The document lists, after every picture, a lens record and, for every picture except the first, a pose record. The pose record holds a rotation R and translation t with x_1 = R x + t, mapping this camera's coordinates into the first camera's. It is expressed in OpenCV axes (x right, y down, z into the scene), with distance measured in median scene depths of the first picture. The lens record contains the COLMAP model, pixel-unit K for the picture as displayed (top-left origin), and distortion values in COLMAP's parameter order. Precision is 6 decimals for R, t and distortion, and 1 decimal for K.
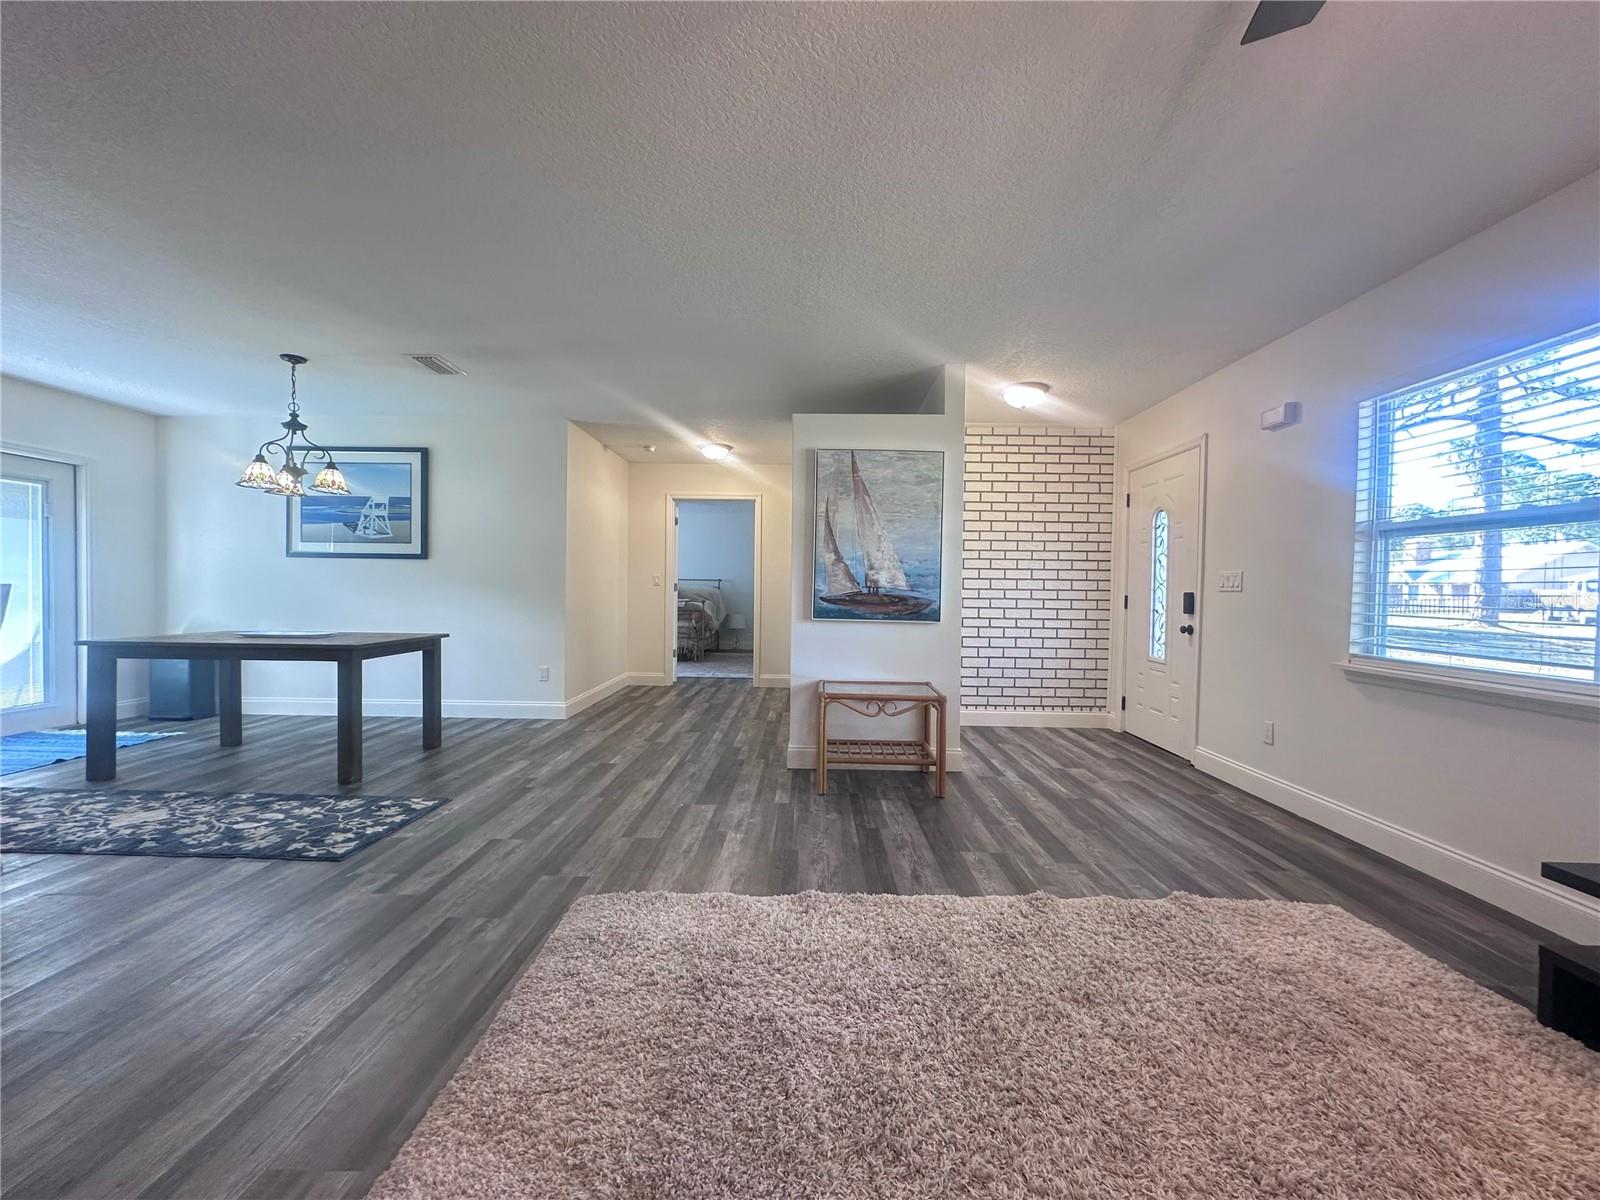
lens RADIAL K [[640.3, 0, 805.7], [0, 640.3, 598.1], [0, 0, 1]] dist [-0.005285, 0.001472]
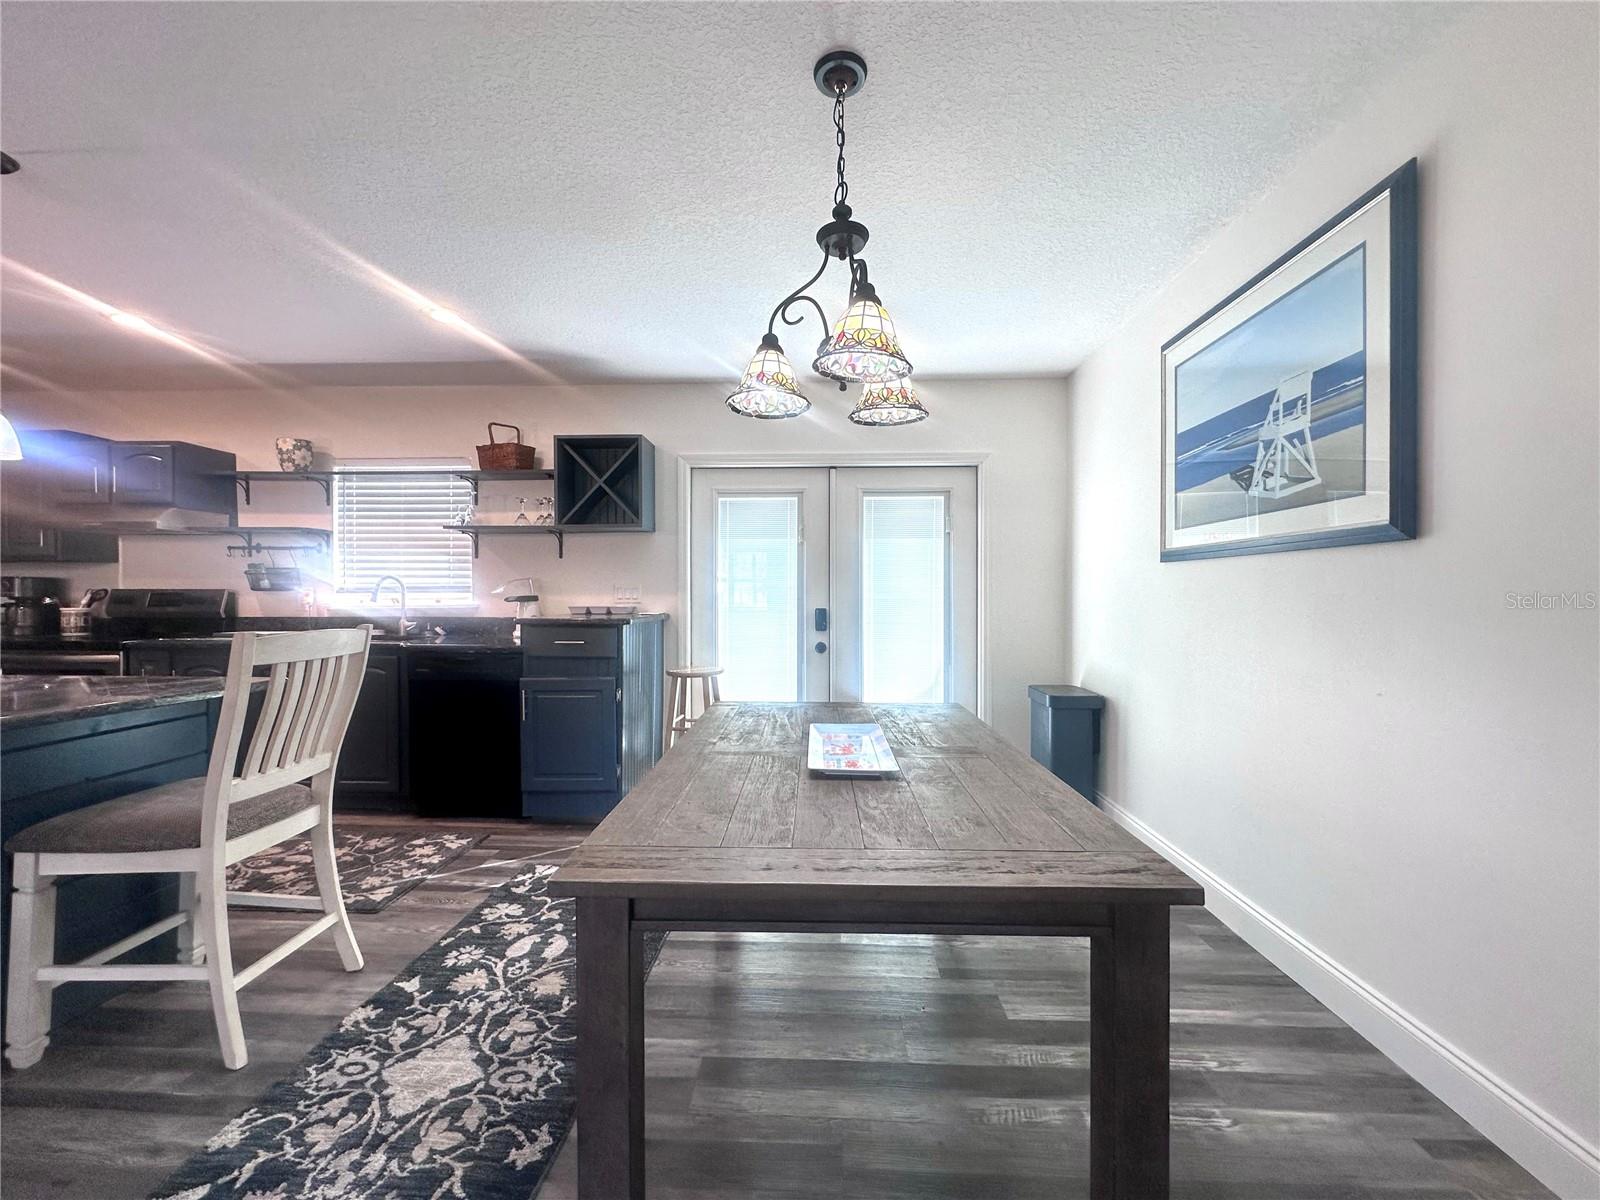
lens RADIAL K [[640.3, 0, 799.6], [0, 640.3, 599.0], [0, 0, 1]] dist [-0.005285, 0.001472]
pose [[-0.033224, -0.006402, -0.999427, -0.397862], [-0.013537, 0.999891, -0.005955, -0.037531], [0.999356, 0.013331, -0.033307, 0.999366]]
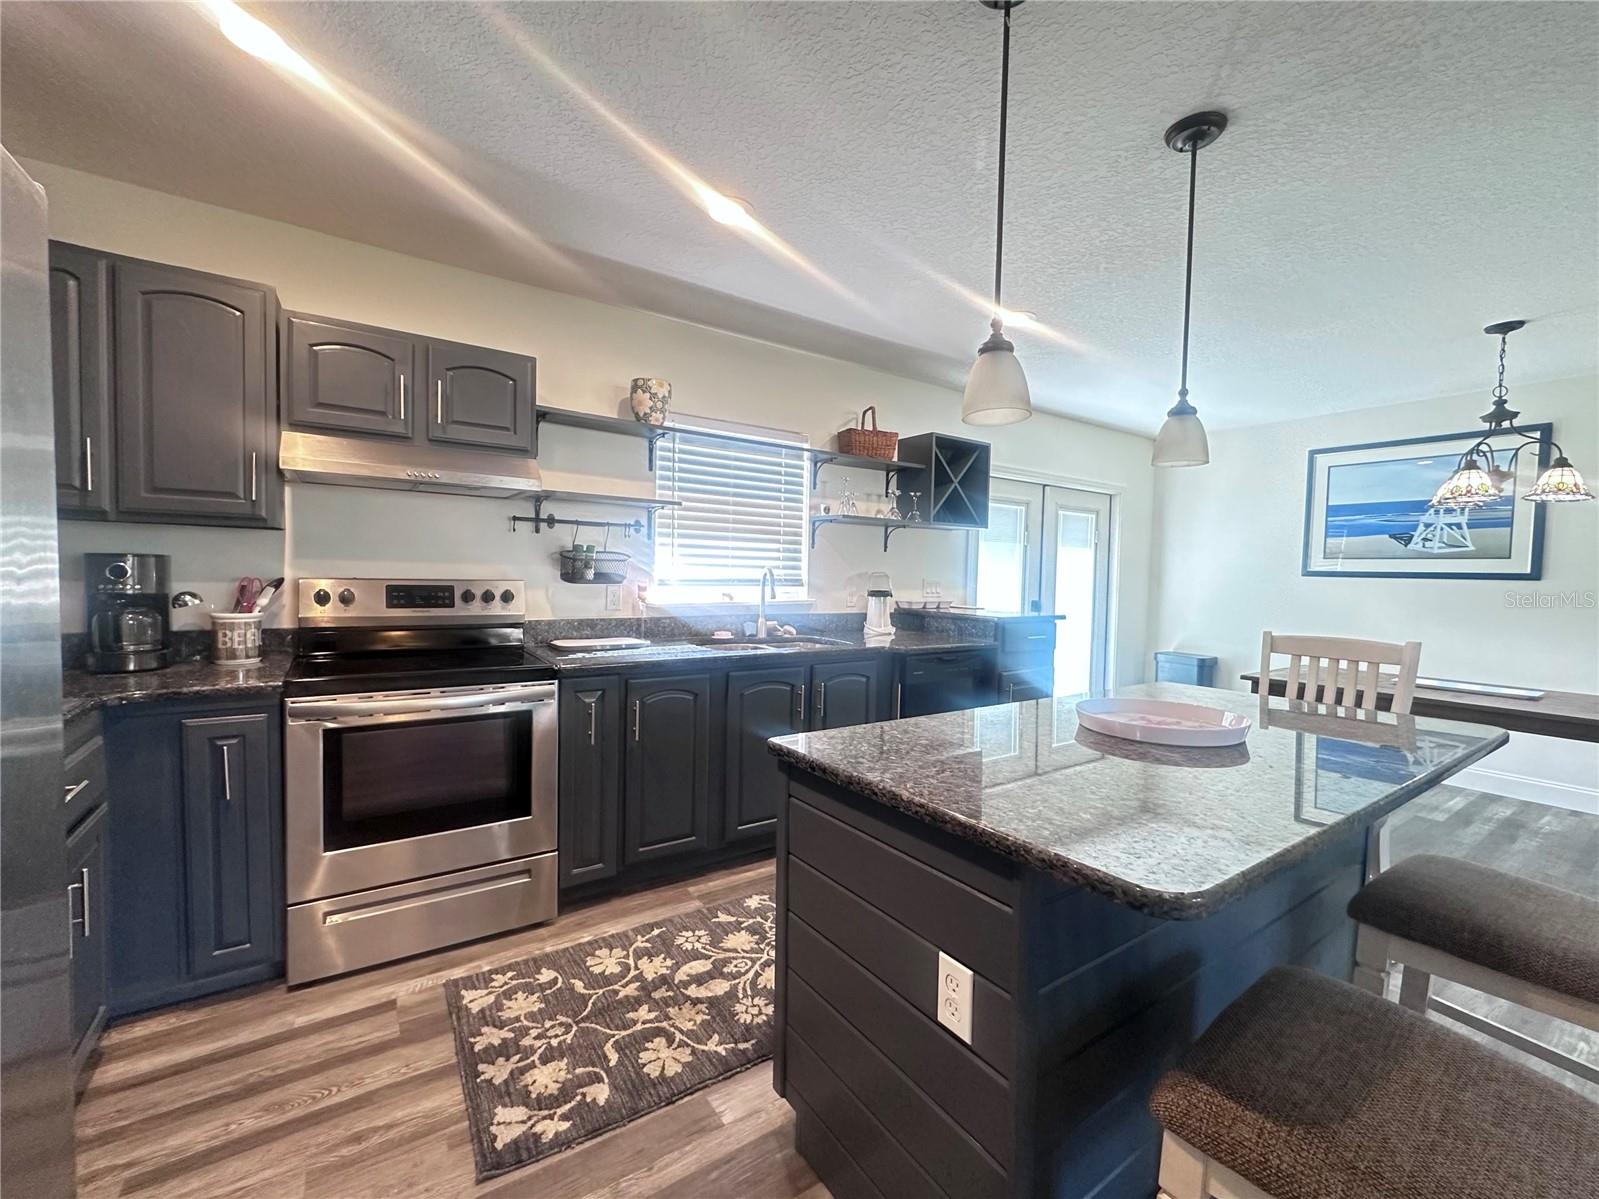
lens RADIAL K [[639.9, 0, 804.6], [0, 639.9, 598.1], [0, 0, 1]] dist [-0.005285, 0.001472]
pose [[0.563854, 0.035812, -0.825097, -0.645925], [-0.025705, 0.999336, 0.025808, -0.053469], [0.825474, 0.006657, 0.564401, -0.095385]]
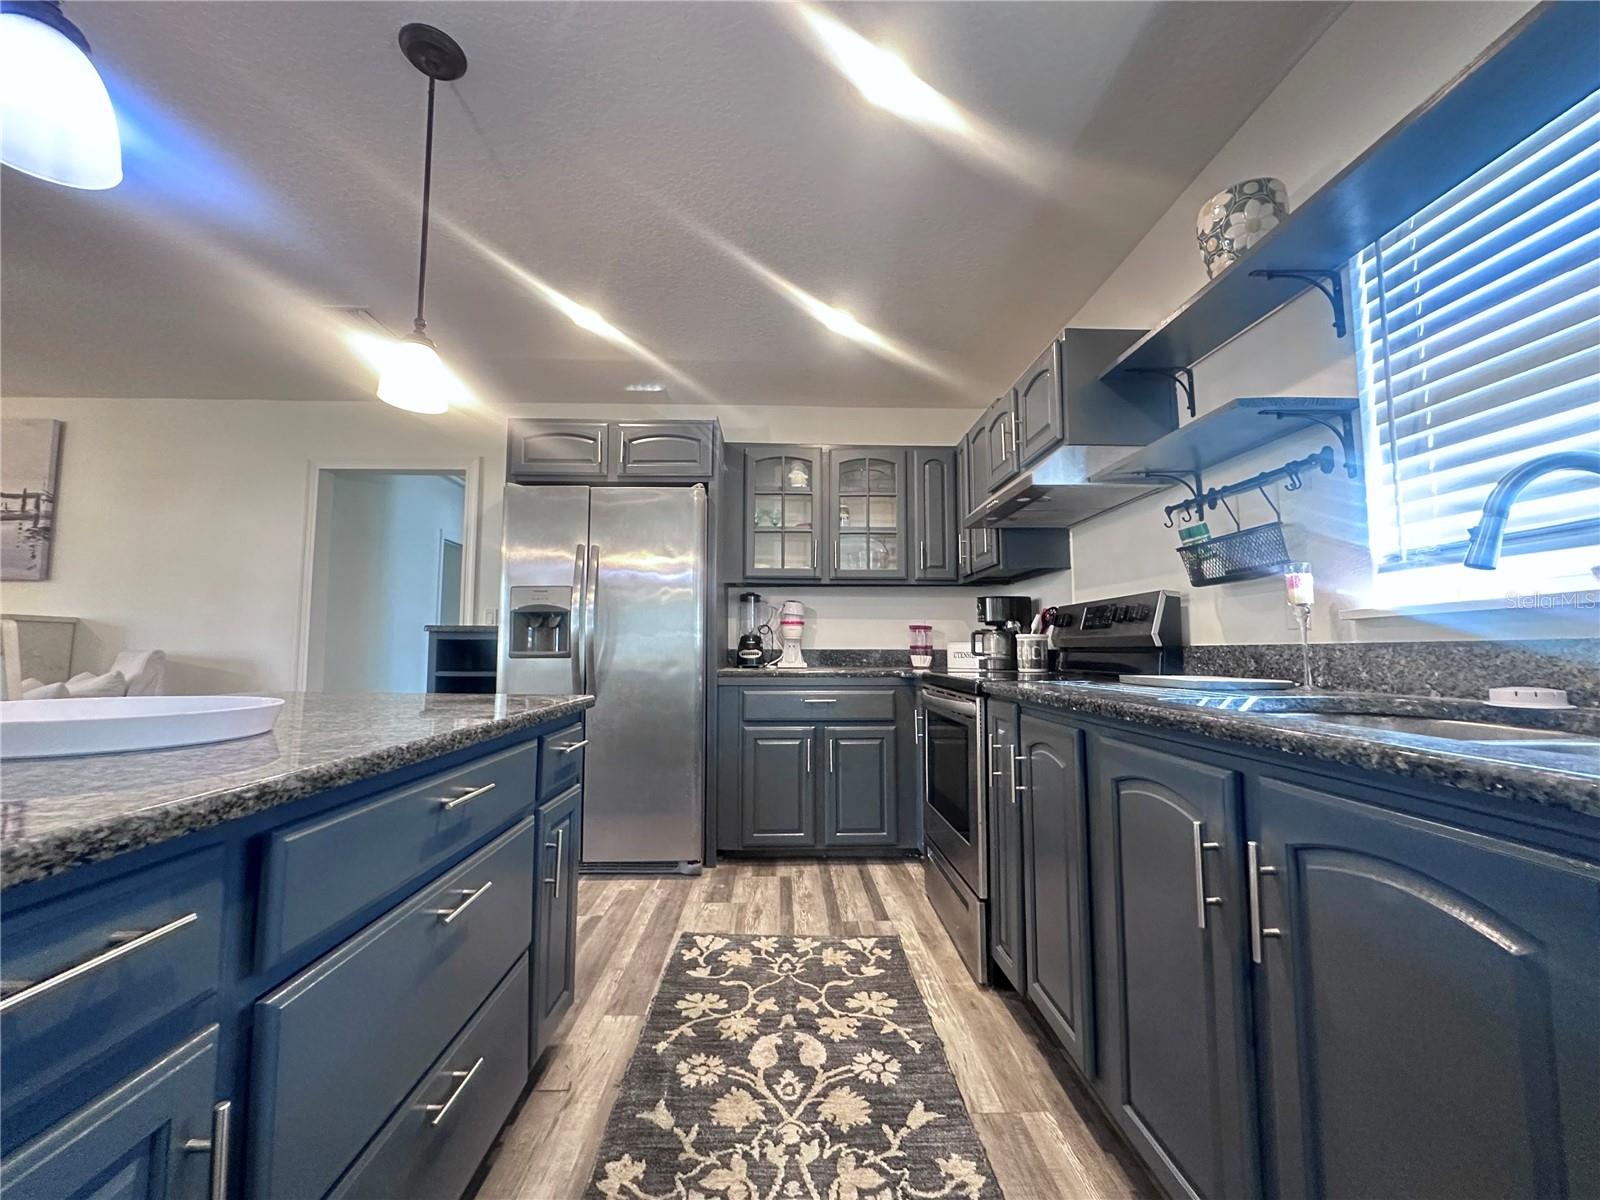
lens RADIAL K [[640.3, 0, 800.2], [0, 640.3, 597.9], [0, 0, 1]] dist [-0.005285, 0.001472]
pose [[-0.999051, -0.017634, -0.039824, -1.079556], [-0.014813, 0.997433, -0.070058, 0.000205], [0.040957, -0.069402, -0.996748, 0.547247]]
